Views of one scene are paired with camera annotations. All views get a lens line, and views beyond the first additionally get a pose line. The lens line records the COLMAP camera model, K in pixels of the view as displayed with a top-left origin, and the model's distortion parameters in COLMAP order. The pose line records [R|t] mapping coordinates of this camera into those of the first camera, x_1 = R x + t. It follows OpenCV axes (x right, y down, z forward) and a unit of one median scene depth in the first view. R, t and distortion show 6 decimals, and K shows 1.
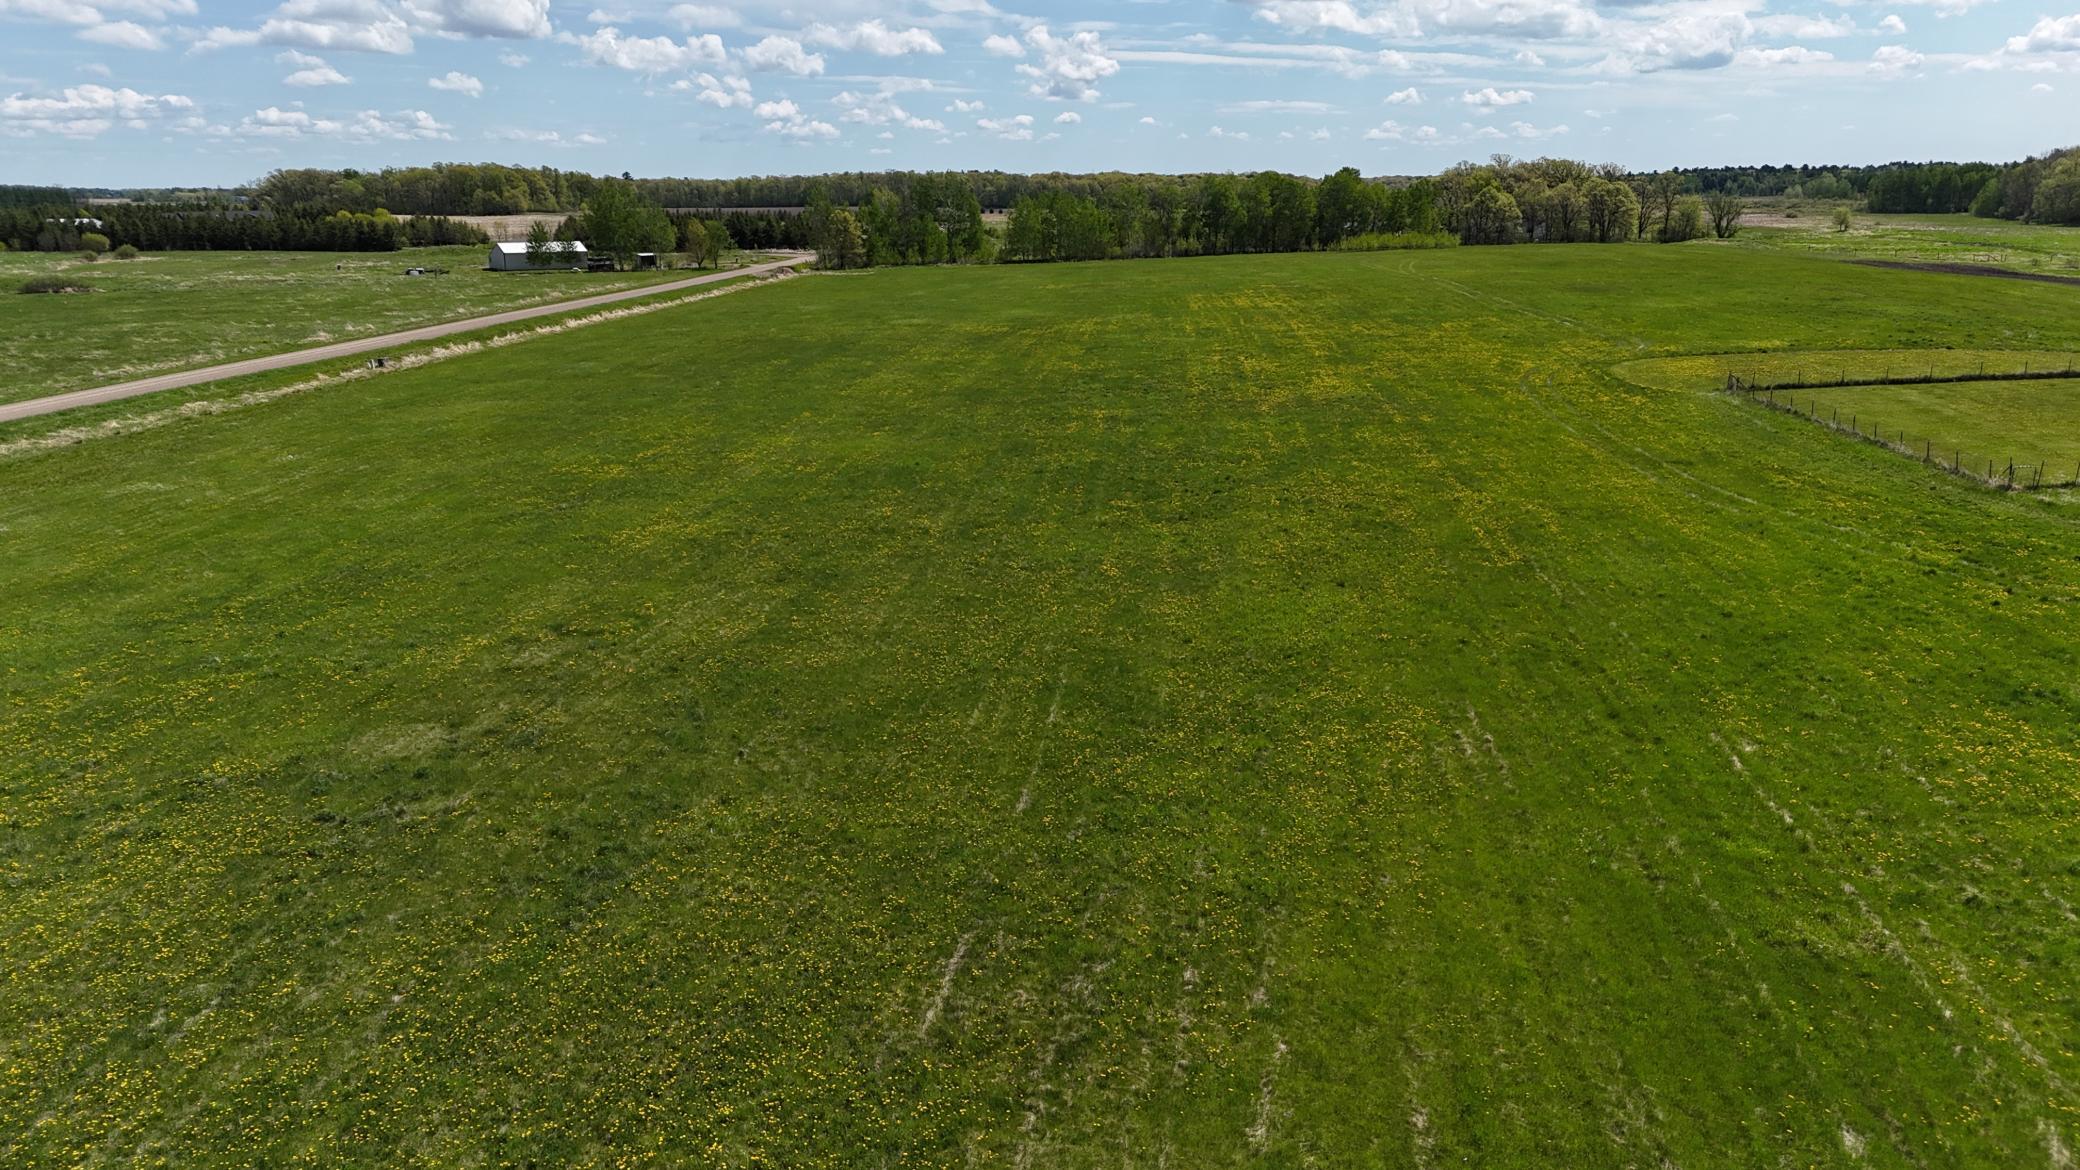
lens RADIAL K [[1517.6, 0, 1039.9], [0, 1517.6, 579.8], [0, 0, 1]] dist [0.072050, -0.072572]
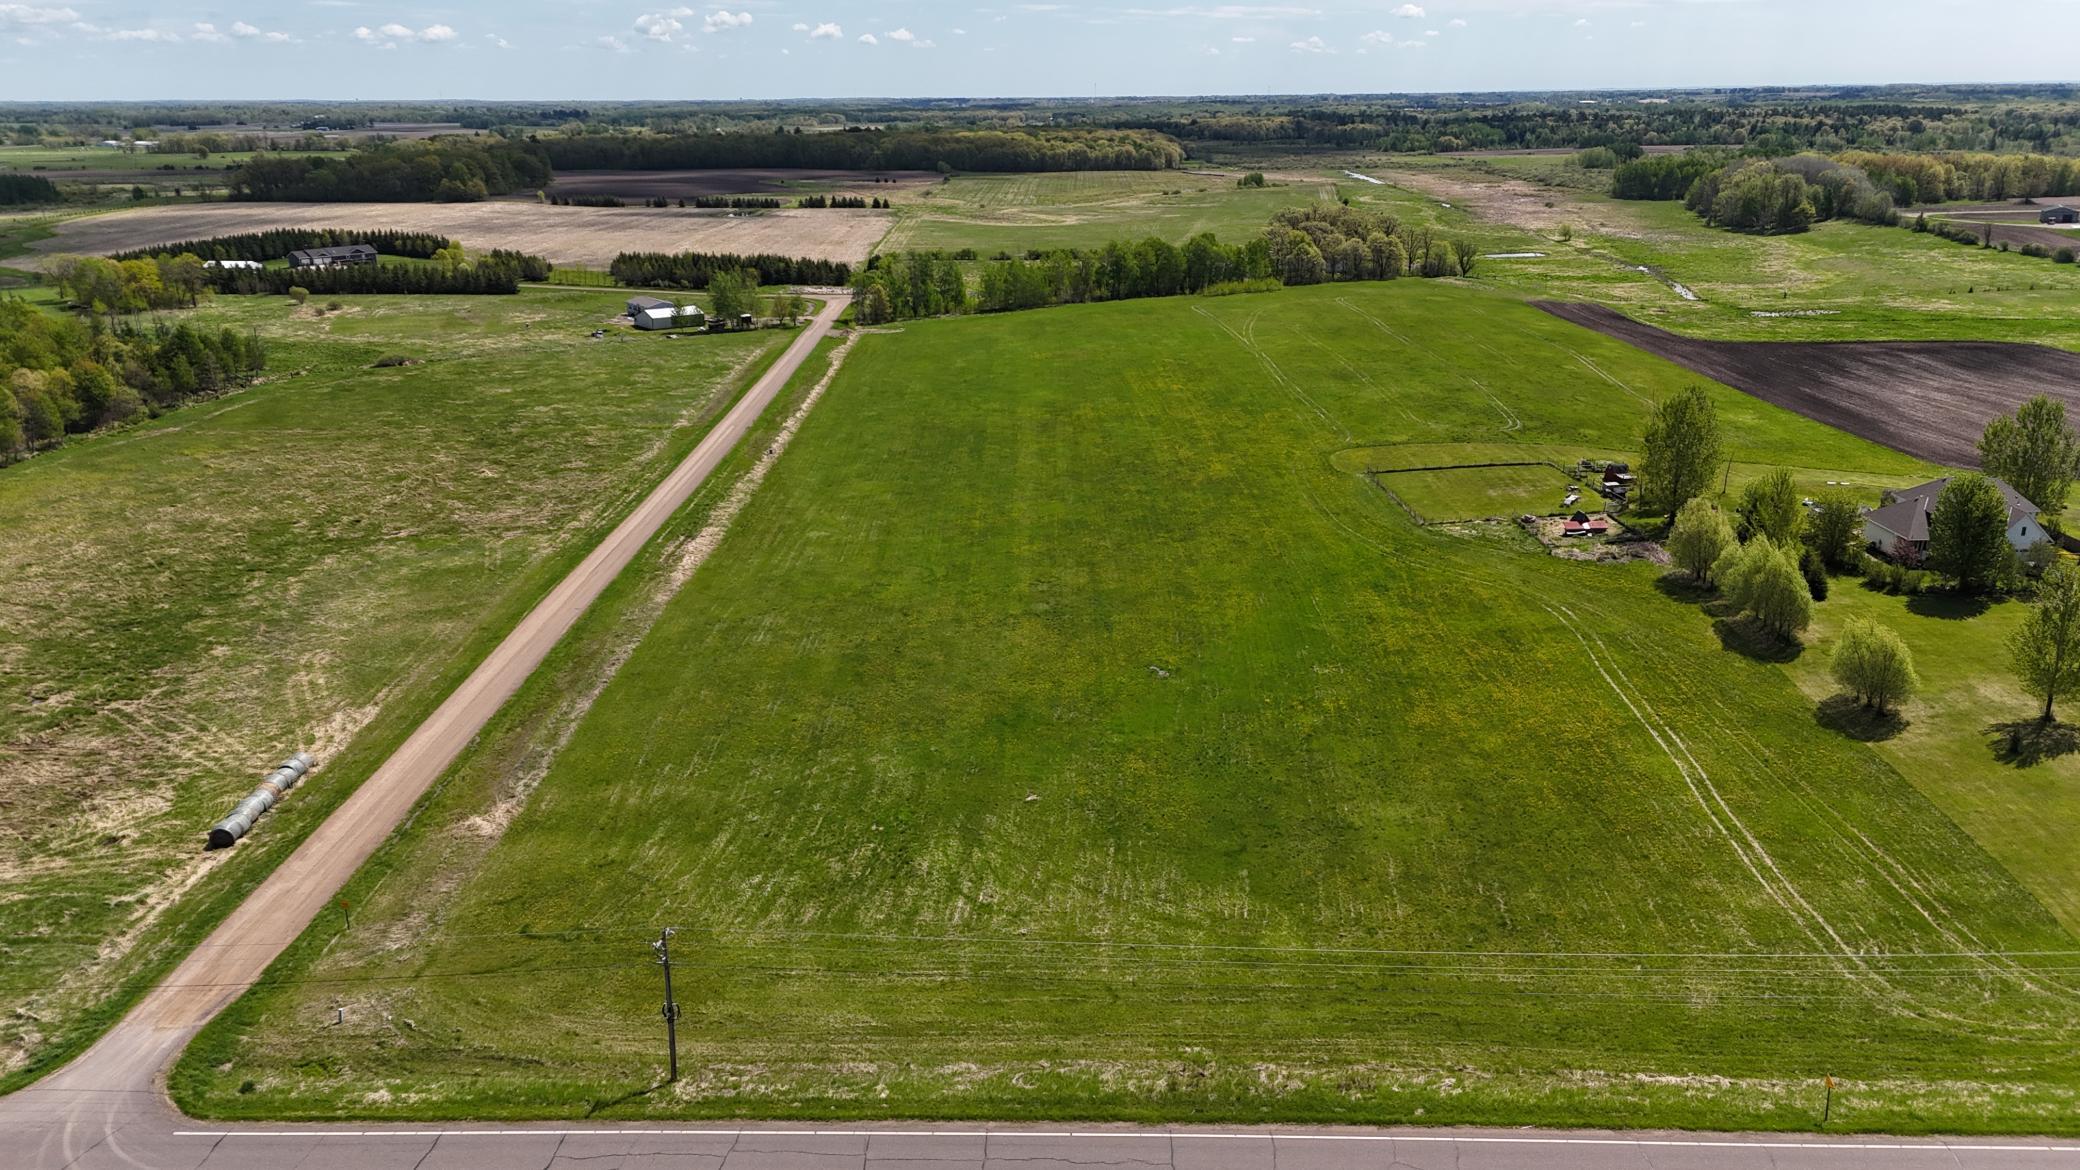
lens RADIAL K [[1517.6, 0, 1039.9], [0, 1517.6, 579.8], [0, 0, 1]] dist [0.072050, -0.072572]
pose [[0.995057, -0.030395, 0.094544, -0.593434], [0.025046, 0.998045, 0.057260, -0.170533], [-0.096100, -0.054609, 0.993873, -2.531775]]
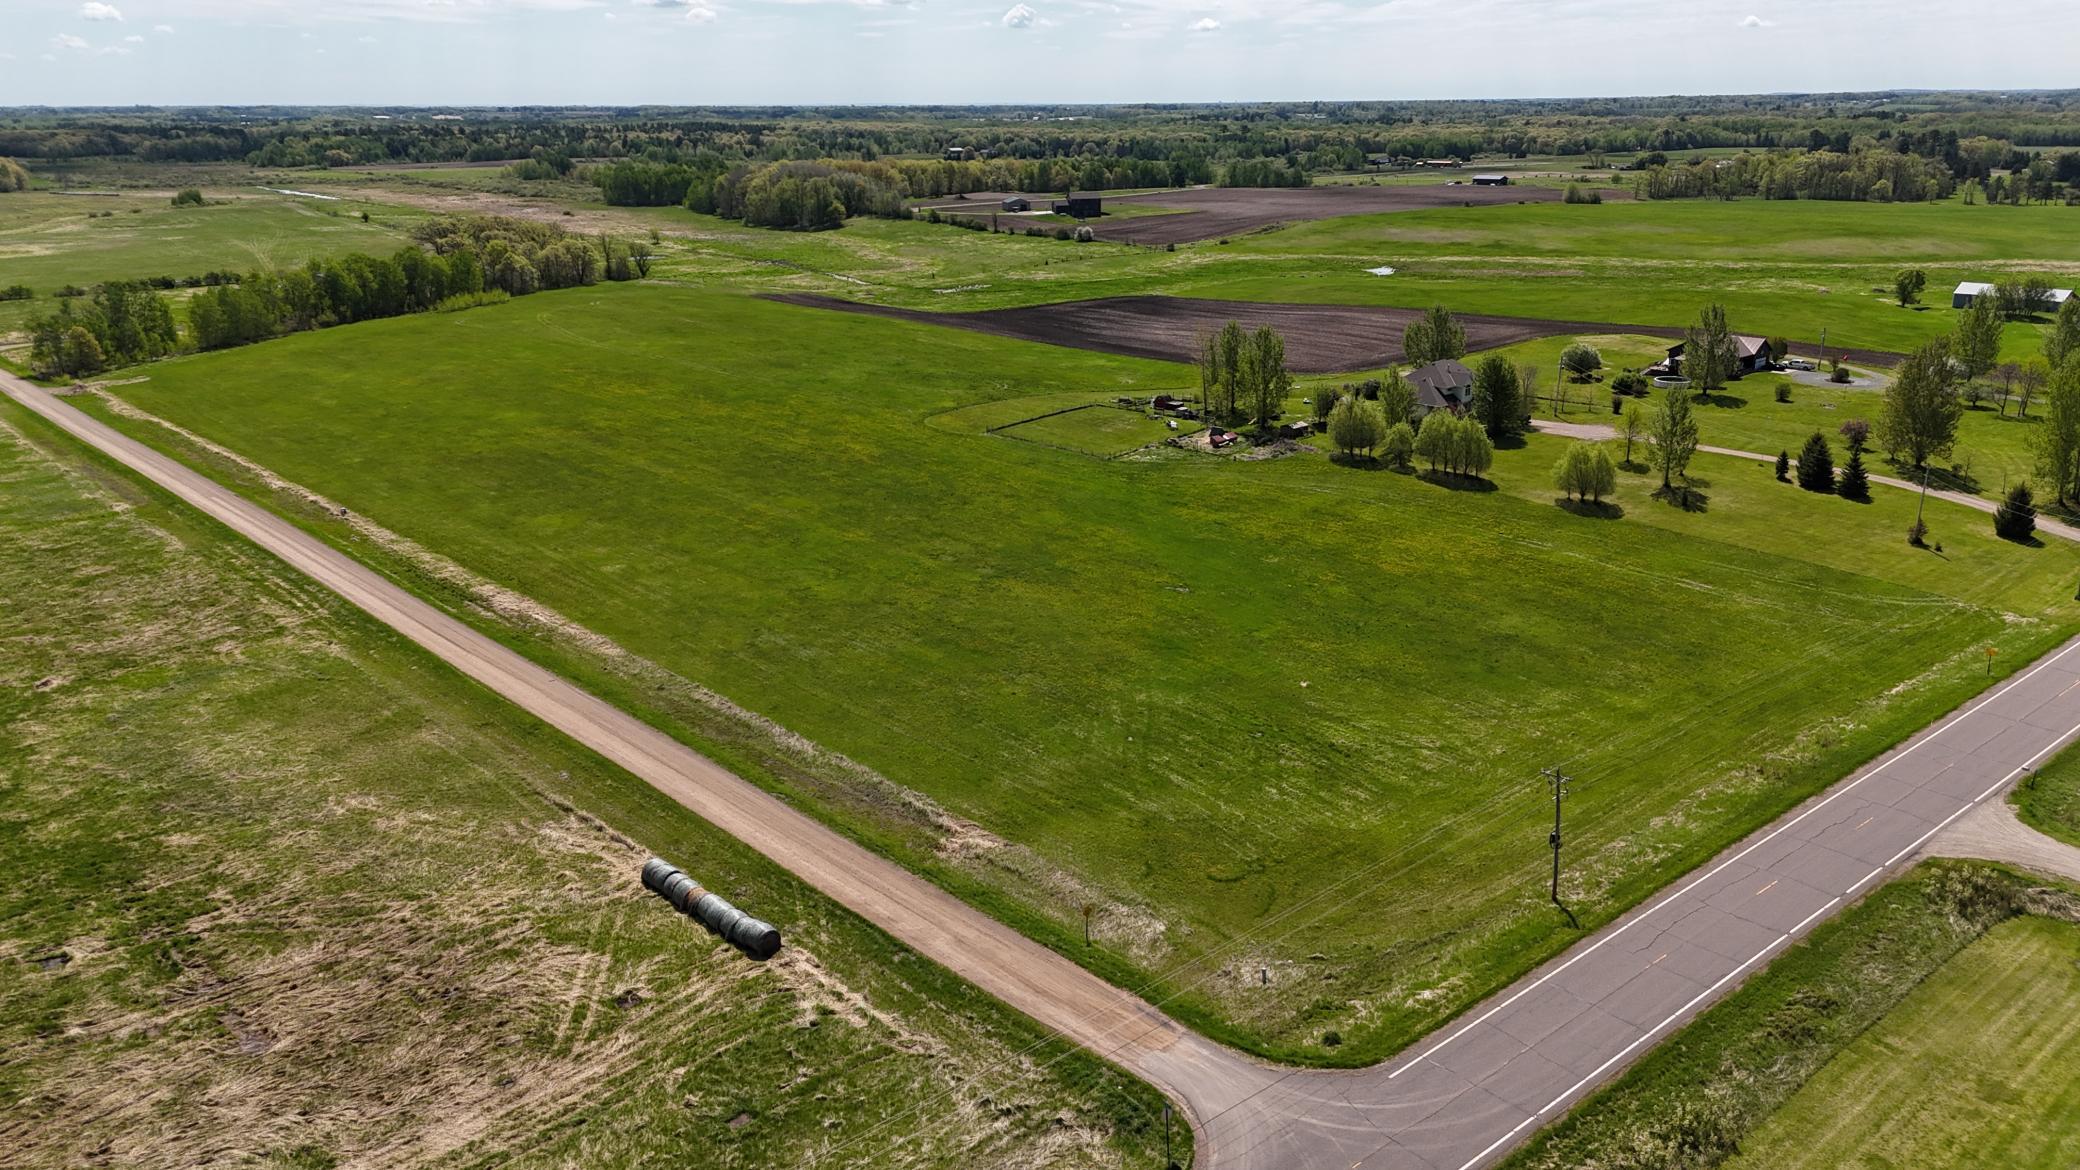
lens RADIAL K [[1535.9, 0, 1038.2], [0, 1535.9, 581.4], [0, 0, 1]] dist [0.072458, -0.068755]
pose [[0.670652, -0.216586, 0.709448, -2.641749], [0.185577, 0.974998, 0.122227, -0.300671], [-0.718183, 0.049686, 0.694078, -1.768719]]
